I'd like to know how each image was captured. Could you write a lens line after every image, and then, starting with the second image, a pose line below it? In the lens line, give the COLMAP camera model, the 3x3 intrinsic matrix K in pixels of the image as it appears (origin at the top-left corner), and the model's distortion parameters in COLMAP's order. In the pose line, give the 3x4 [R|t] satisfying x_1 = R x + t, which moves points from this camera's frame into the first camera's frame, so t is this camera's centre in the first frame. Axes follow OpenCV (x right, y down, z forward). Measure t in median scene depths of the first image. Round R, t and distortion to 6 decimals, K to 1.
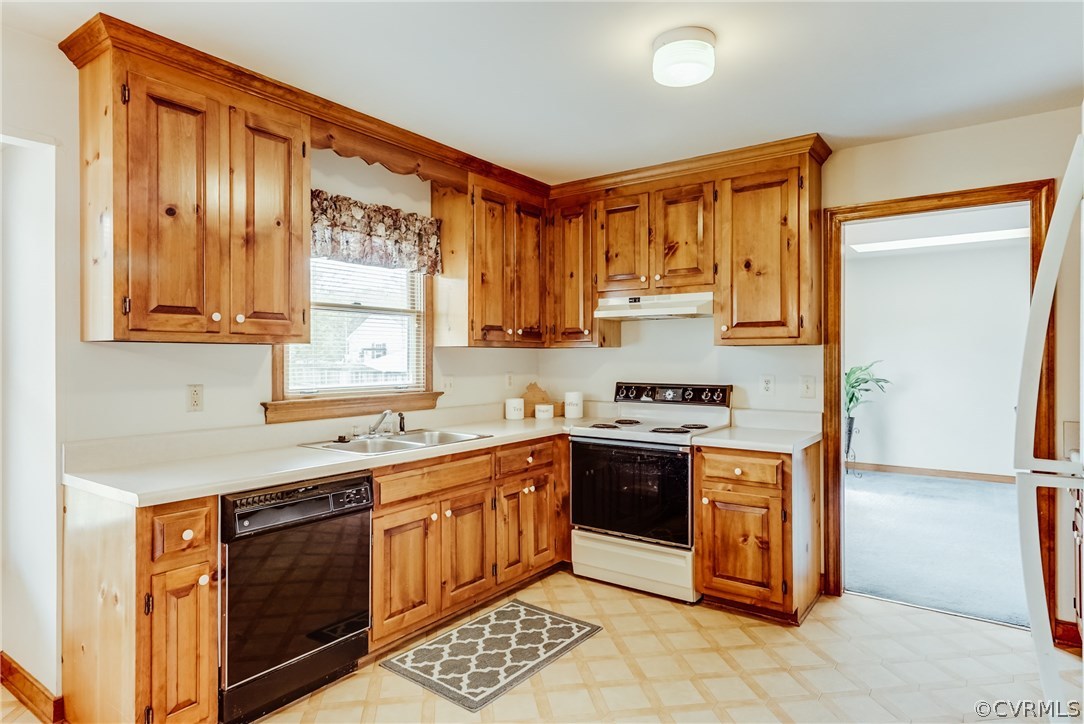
lens RADIAL K [[630.4, 0, 542.0], [0, 630.4, 362.0], [0, 0, 1]] dist [0.007007, 0.000731]
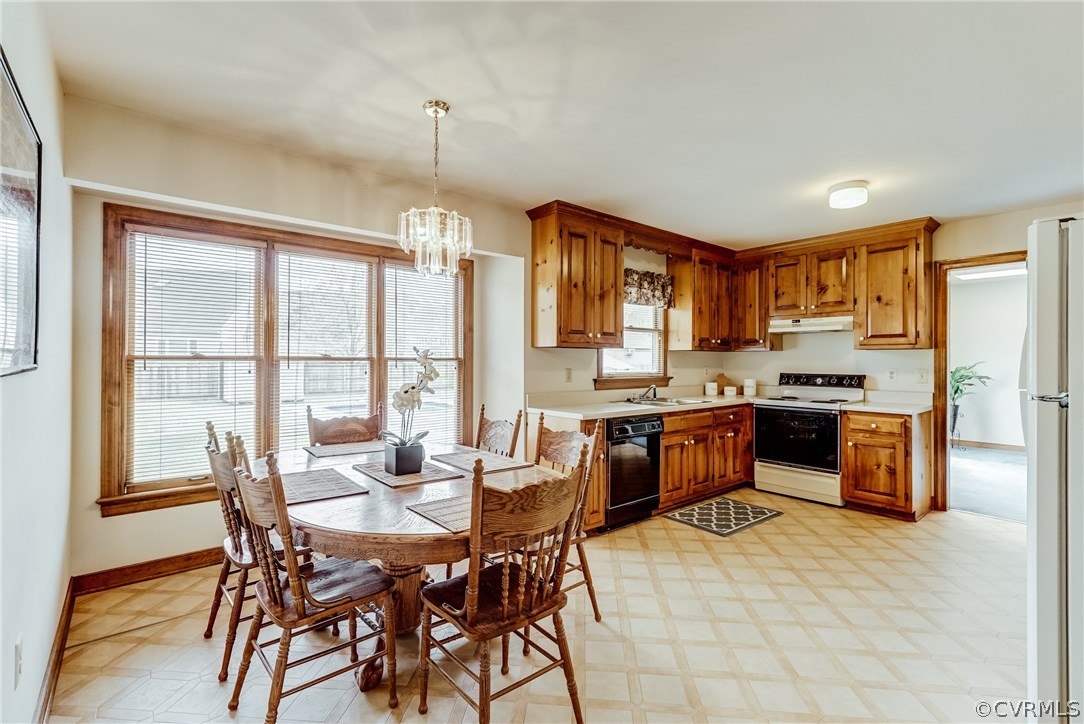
lens RADIAL K [[487.8, 0, 542.0], [0, 487.8, 362.0], [0, 0, 1]] dist [0.001614, 0.000226]
pose [[0.968851, 0.005409, -0.247584, -0.191547], [-0.006821, 0.999965, -0.004845, 0.017607], [0.247549, 0.006383, 0.968854, -0.404009]]
